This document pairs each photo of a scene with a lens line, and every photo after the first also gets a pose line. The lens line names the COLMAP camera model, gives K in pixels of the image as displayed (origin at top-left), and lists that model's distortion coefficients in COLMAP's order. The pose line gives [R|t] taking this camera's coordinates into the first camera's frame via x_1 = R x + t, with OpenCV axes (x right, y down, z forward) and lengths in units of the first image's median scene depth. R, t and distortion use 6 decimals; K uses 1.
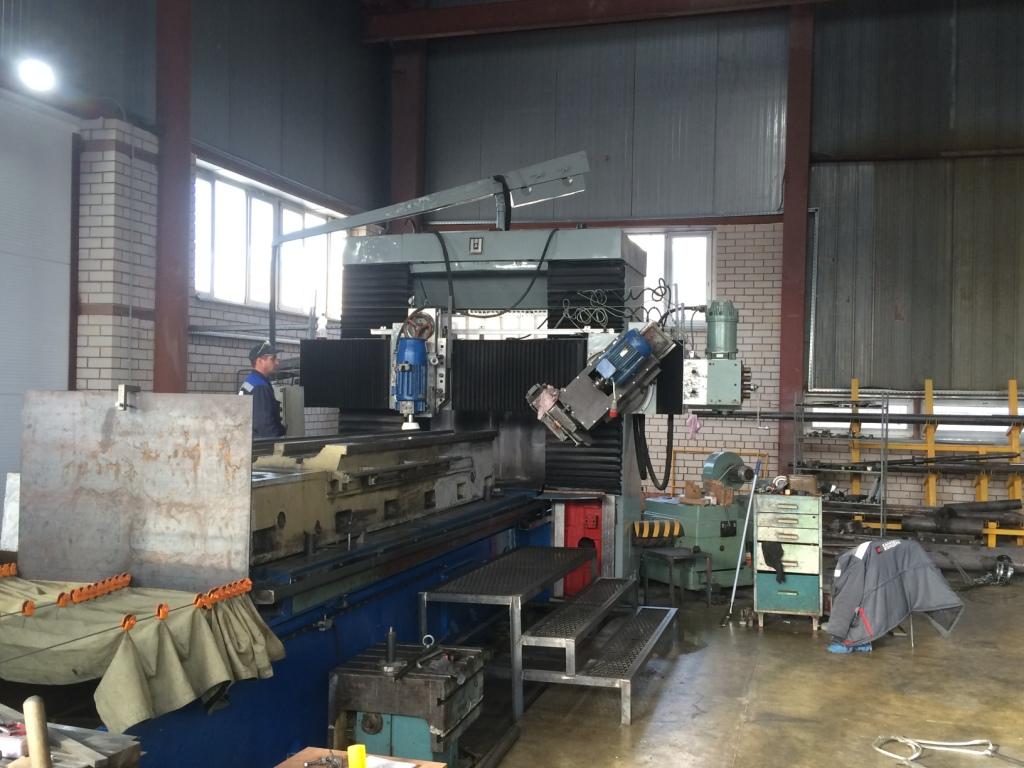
lens RADIAL K [[1039.7, 0, 513.2], [0, 1039.7, 387.3], [0, 0, 1]] dist [0.057309, 0.000000]
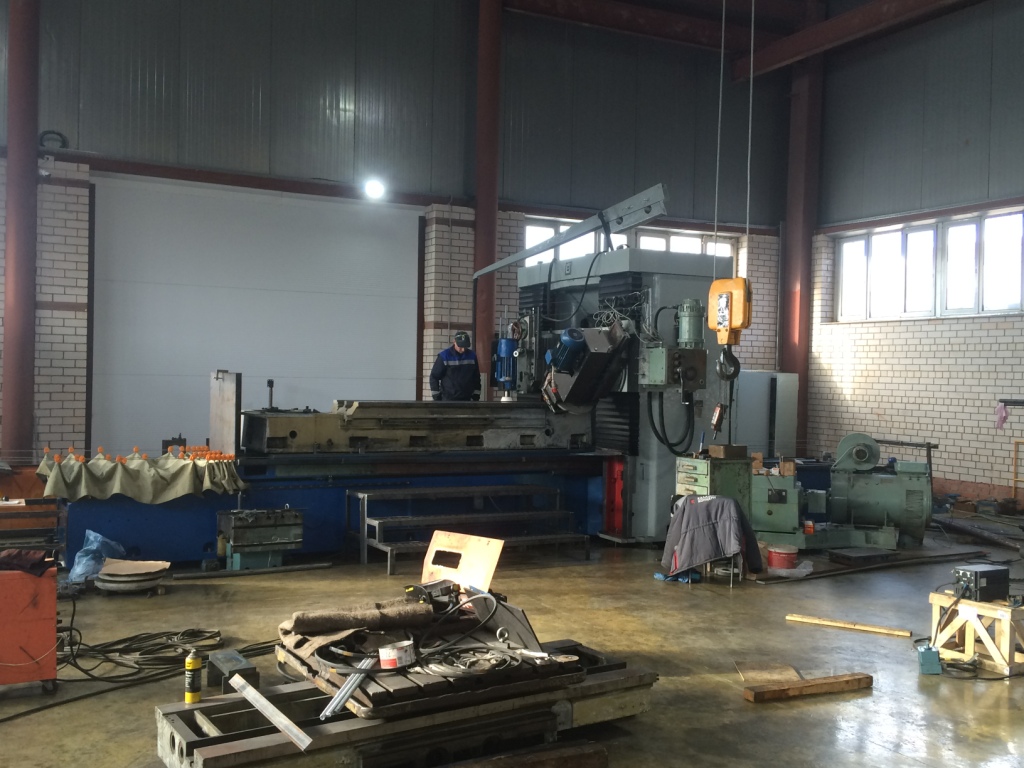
lens RADIAL K [[1039.7, 0, 513.2], [0, 1039.7, 382.1], [0, 0, 1]] dist [0.057309, 0.000000]
pose [[0.689890, -0.000616, -0.723914, 0.833734], [-0.001052, 0.999998, -0.001854, 0.014133], [0.723913, 0.002041, 0.689888, 0.009284]]
